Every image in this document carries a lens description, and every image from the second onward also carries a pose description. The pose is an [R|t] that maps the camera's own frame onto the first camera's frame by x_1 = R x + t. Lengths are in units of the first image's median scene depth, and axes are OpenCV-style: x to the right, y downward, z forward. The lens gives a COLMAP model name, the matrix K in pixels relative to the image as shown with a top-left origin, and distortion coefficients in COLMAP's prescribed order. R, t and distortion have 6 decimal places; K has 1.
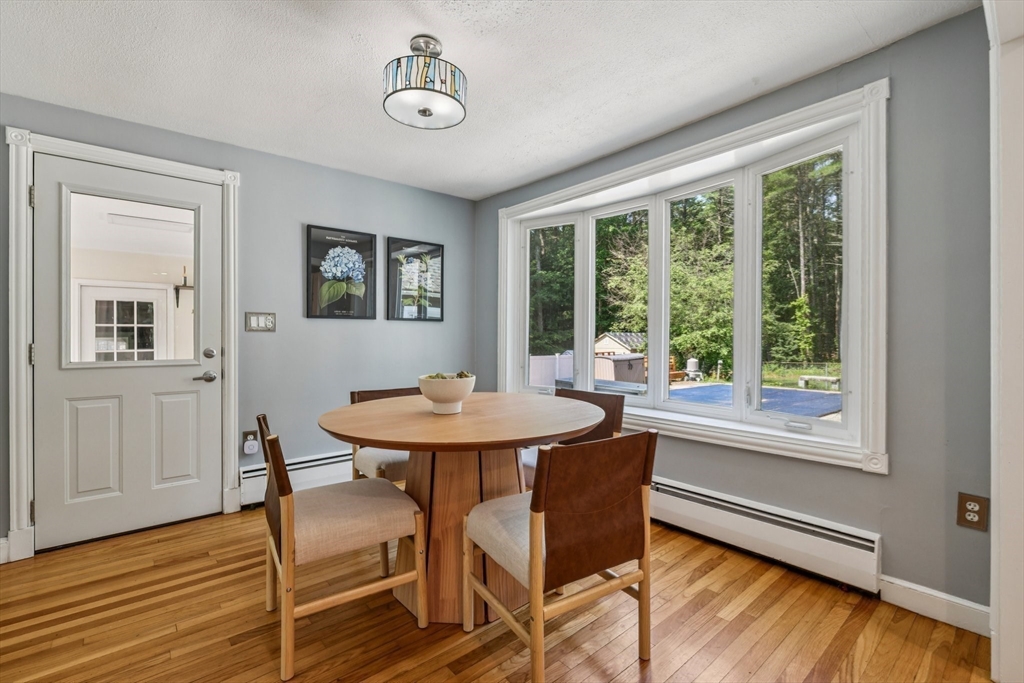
lens RADIAL K [[442.5, 0, 508.3], [0, 442.5, 340.8], [0, 0, 1]] dist [-0.002525, -0.000129]
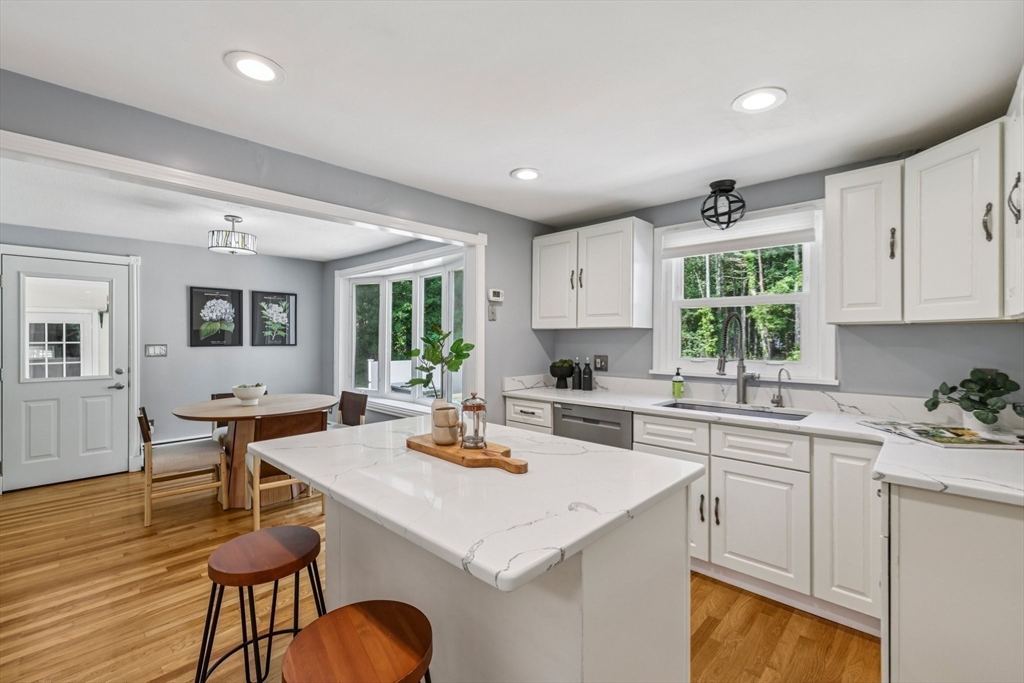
lens RADIAL K [[440.2, 0, 512.0], [0, 440.2, 341.5], [0, 0, 1]] dist [0.002951, 0.000916]
pose [[0.995208, 0.001009, 0.097776, 0.490394], [-0.001197, 0.999998, 0.001867, -0.071409], [-0.097773, -0.001975, 0.995207, -0.614390]]
